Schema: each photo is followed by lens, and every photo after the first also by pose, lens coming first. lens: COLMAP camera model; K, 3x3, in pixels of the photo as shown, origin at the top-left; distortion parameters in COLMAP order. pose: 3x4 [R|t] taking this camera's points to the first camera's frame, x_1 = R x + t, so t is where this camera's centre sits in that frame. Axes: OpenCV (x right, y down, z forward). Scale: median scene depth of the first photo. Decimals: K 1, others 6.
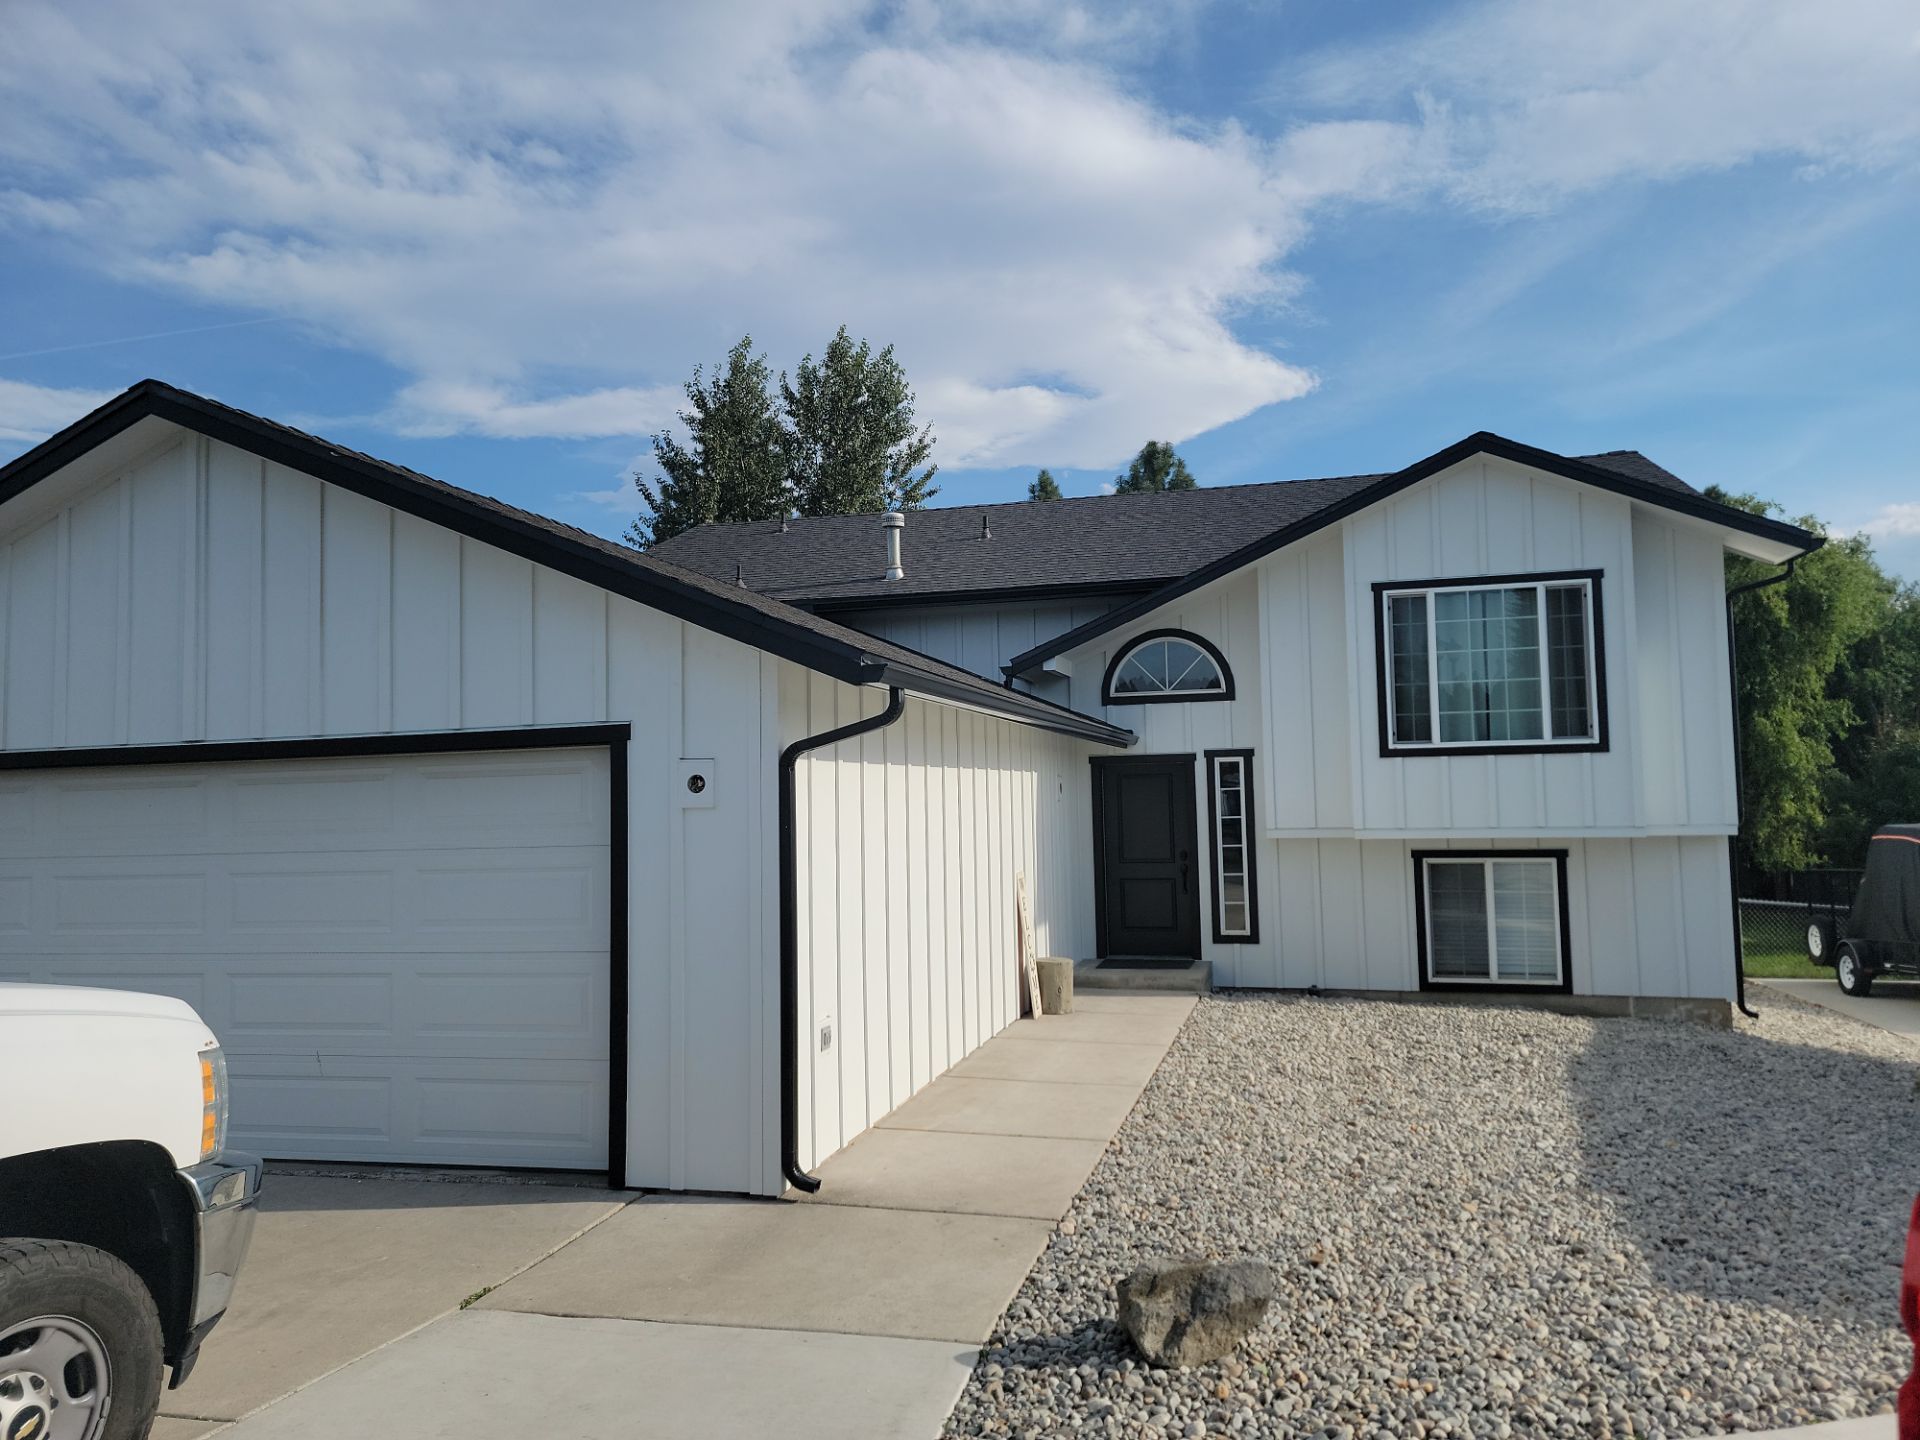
lens RADIAL K [[1347.0, 0, 975.2], [0, 1347.0, 717.9], [0, 0, 1]] dist [0.072964, -0.056695]
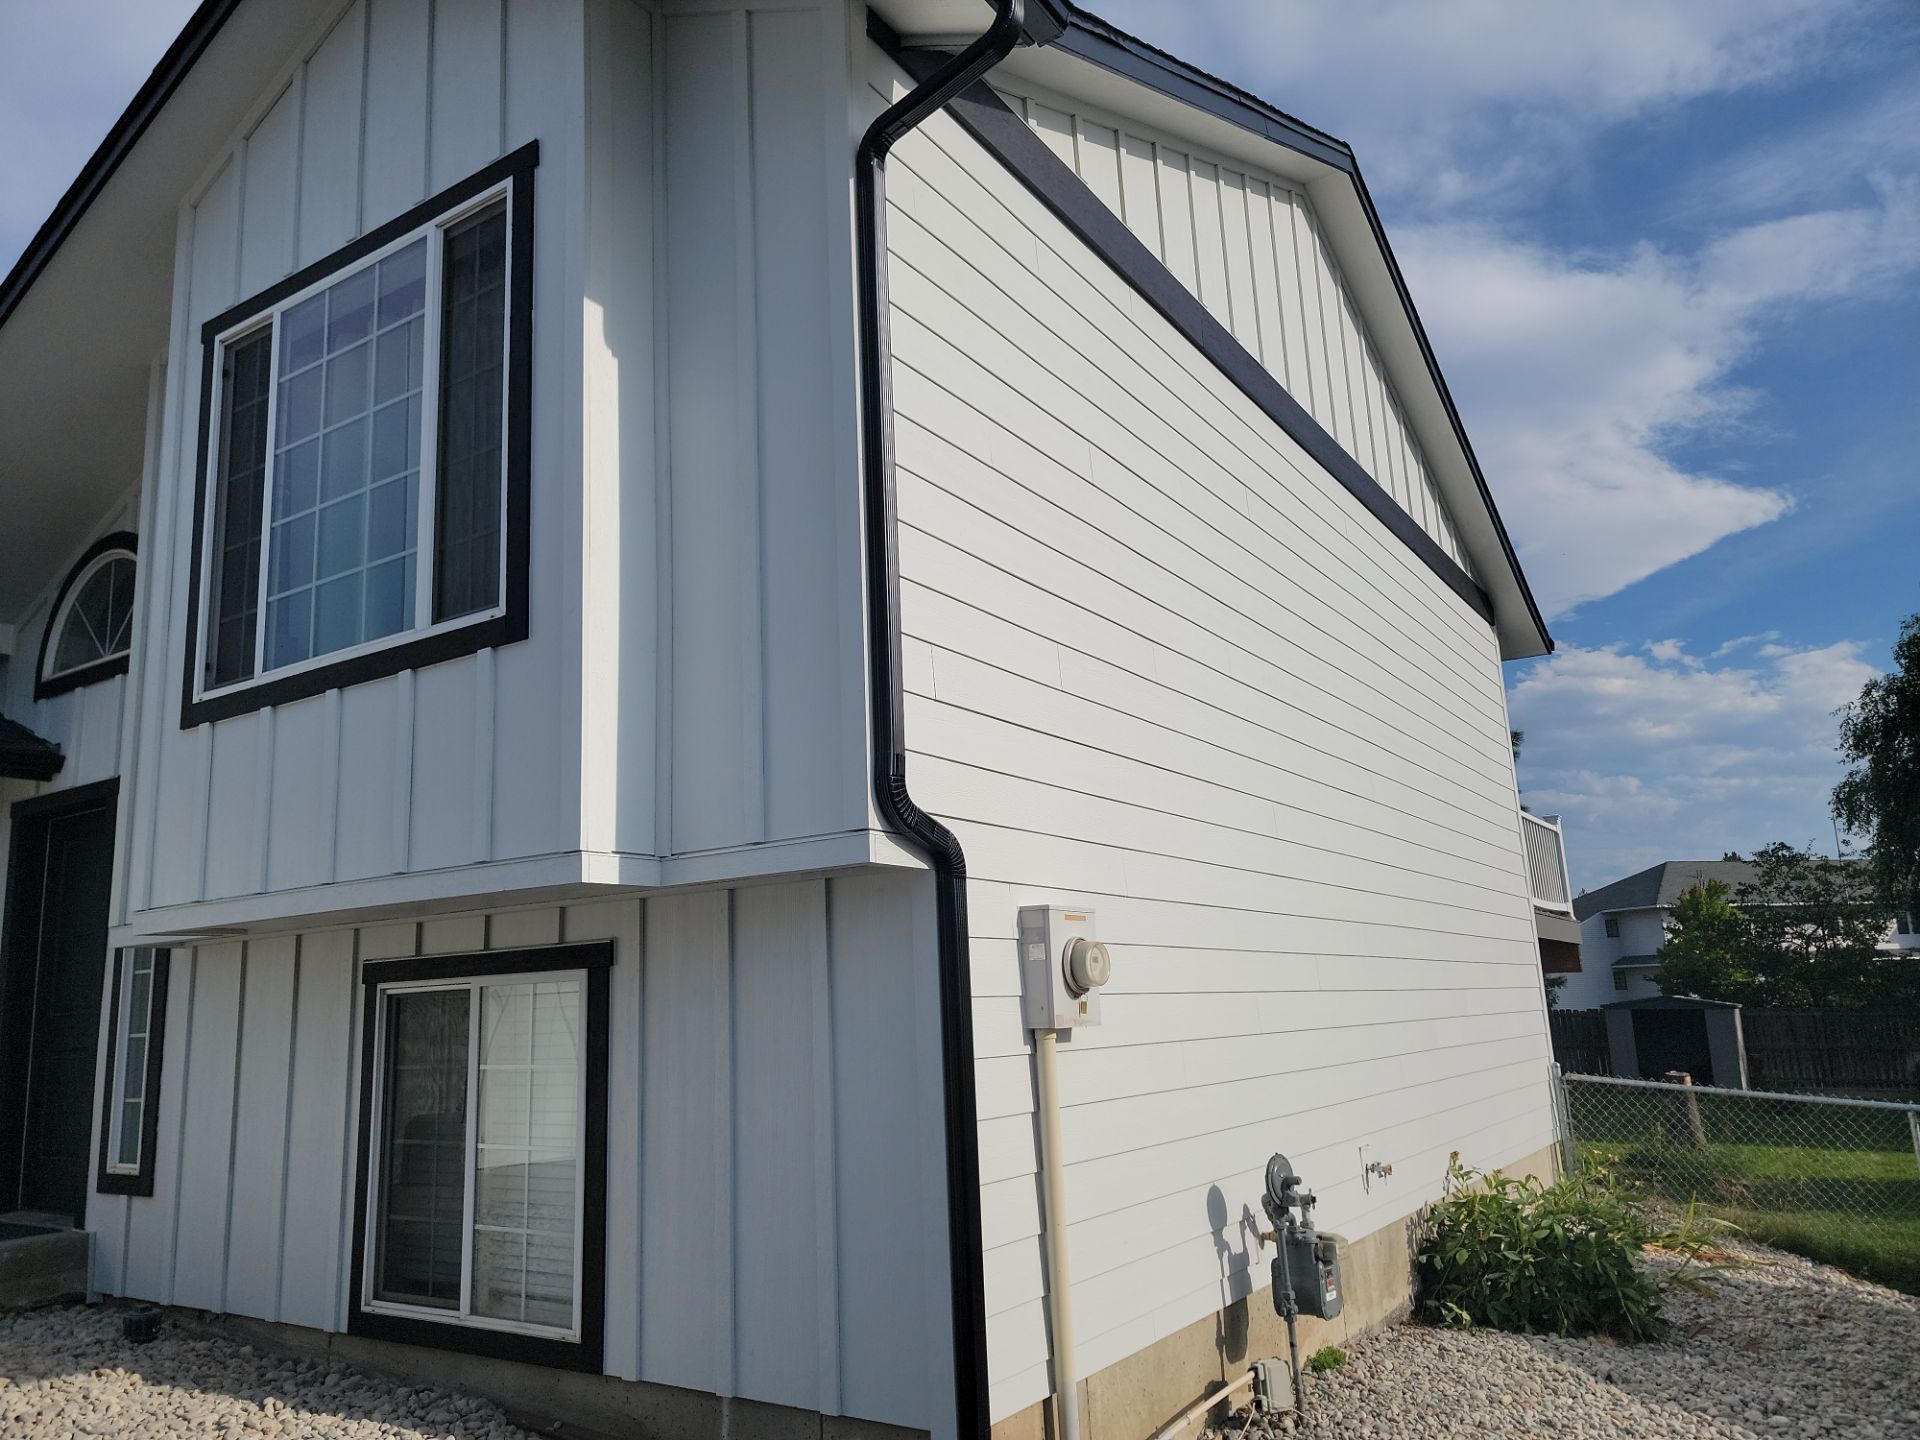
lens RADIAL K [[1347.0, 0, 910.1], [0, 1347.0, 724.2], [0, 0, 1]] dist [0.072964, -0.056695]
pose [[0.941607, -0.080764, -0.326886, 0.629074], [0.035922, 0.989362, -0.140967, 0.092317], [0.334794, 0.120993, 0.934491, 0.682659]]
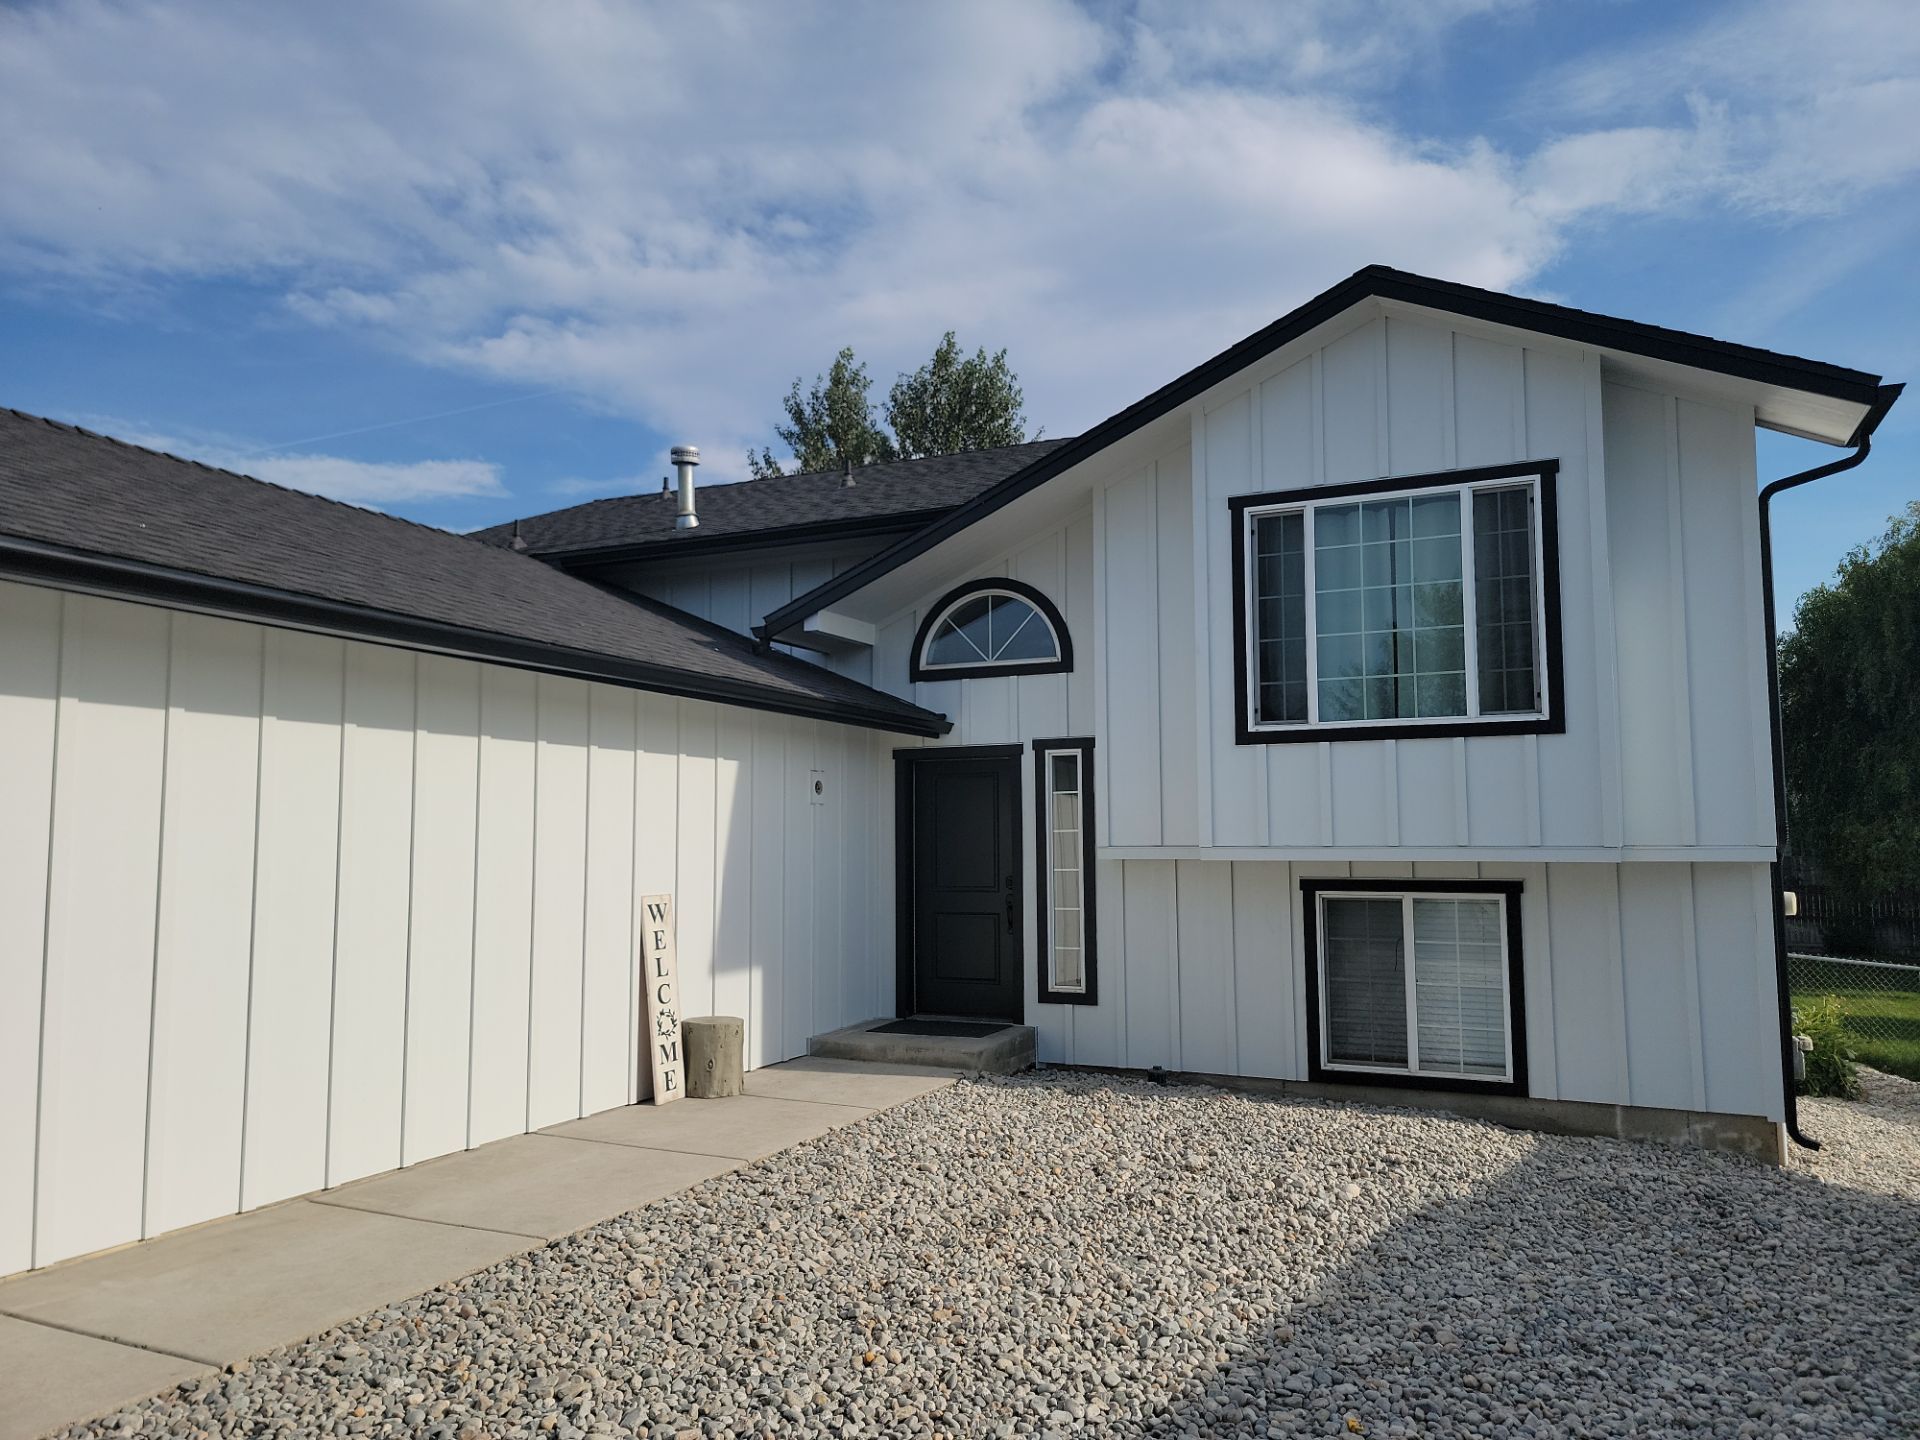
lens RADIAL K [[1347.0, 0, 966.2], [0, 1347.0, 727.5], [0, 0, 1]] dist [0.072964, -0.056695]
pose [[0.984793, -0.000108, -0.173735, 0.279835], [-0.004161, 0.999698, -0.024208, 0.037737], [0.173685, 0.024563, 0.984495, 0.285017]]
